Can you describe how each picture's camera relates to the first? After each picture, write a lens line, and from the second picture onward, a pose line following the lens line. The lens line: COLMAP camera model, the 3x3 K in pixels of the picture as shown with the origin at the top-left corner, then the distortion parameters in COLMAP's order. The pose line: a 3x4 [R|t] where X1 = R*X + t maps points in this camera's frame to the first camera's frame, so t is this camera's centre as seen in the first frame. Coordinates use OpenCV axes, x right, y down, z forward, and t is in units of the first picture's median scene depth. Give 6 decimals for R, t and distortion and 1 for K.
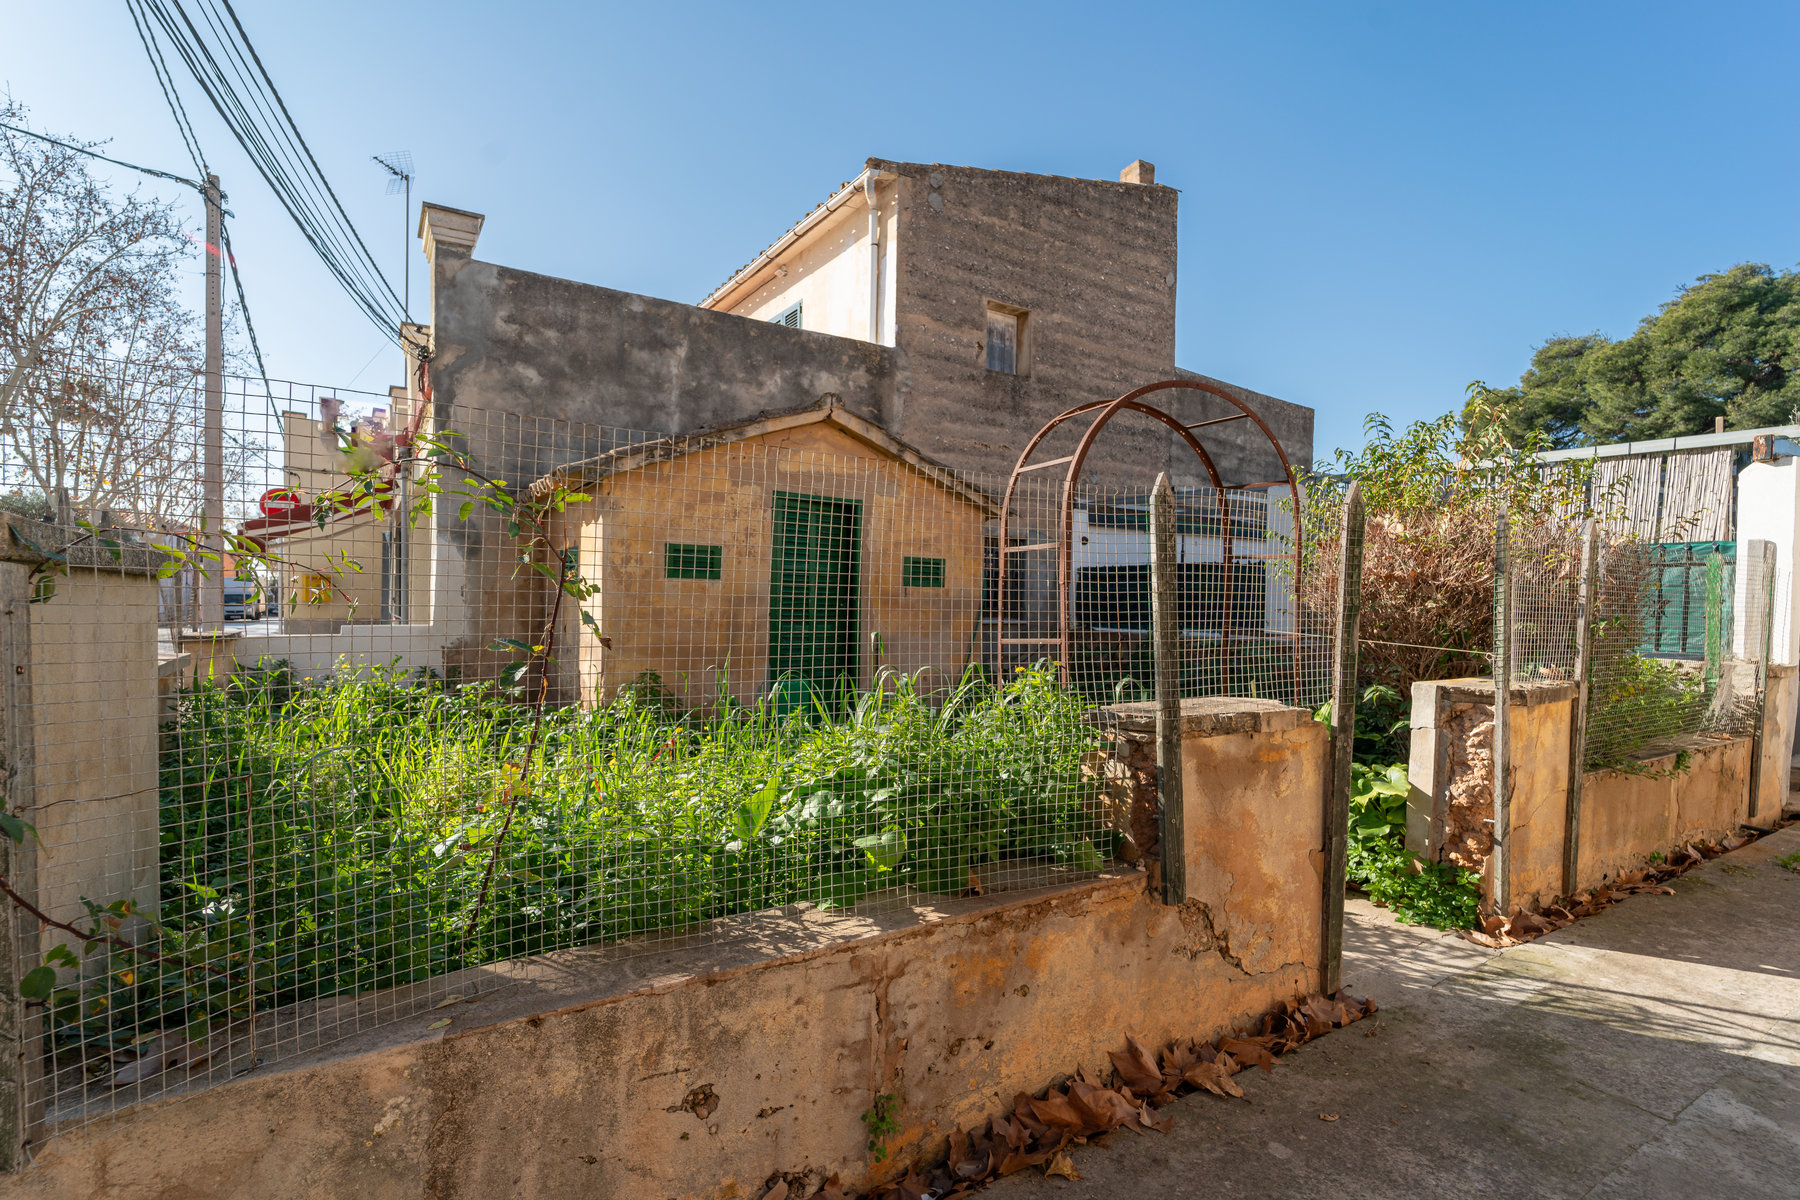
lens RADIAL K [[747.9, 0, 865.3], [0, 747.9, 653.0], [0, 0, 1]] dist [0.004260, -0.001755]
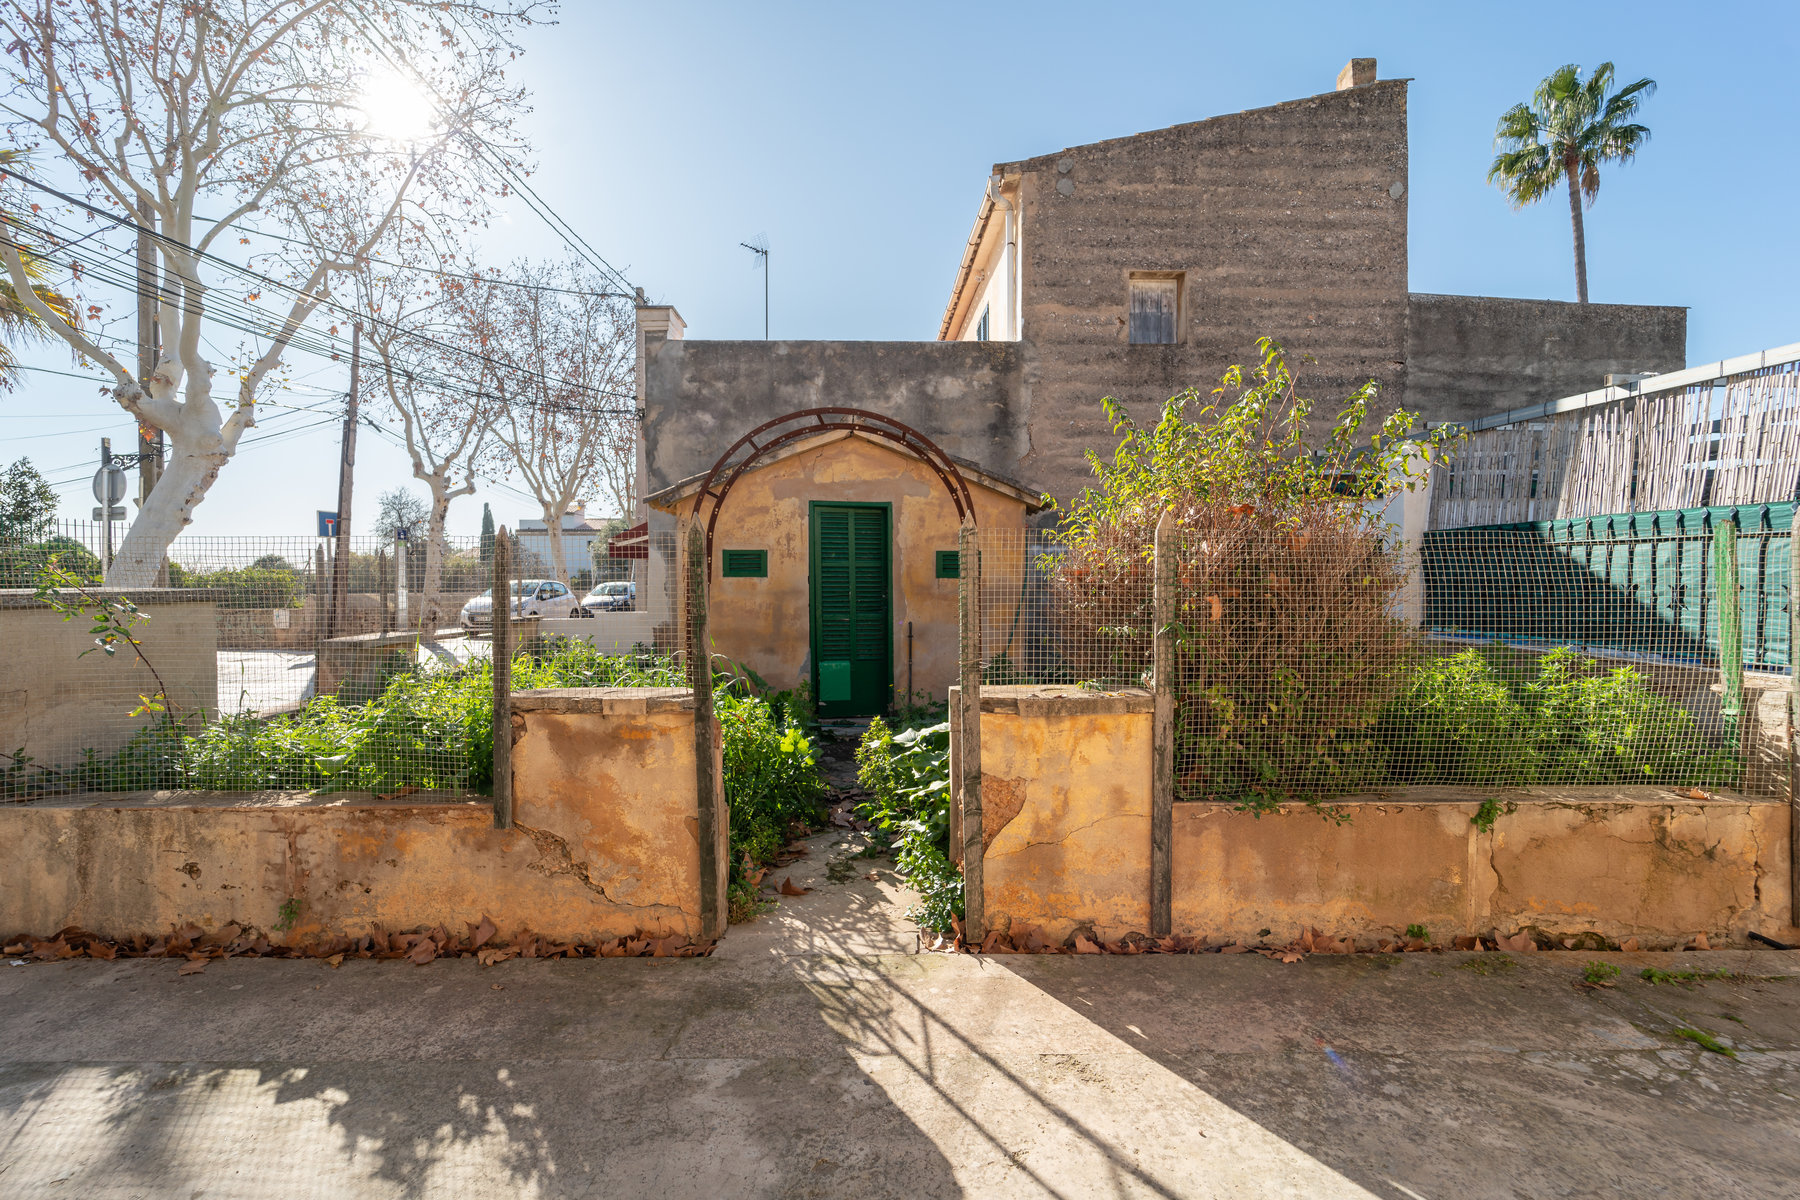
lens RADIAL K [[747.9, 0, 895.5], [0, 747.9, 624.3], [0, 0, 1]] dist [0.004260, -0.001755]
pose [[0.873610, 0.012350, -0.486470, 0.443125], [-0.016466, 0.999856, -0.004186, -0.014822], [0.486348, 0.011667, 0.873687, 0.029533]]
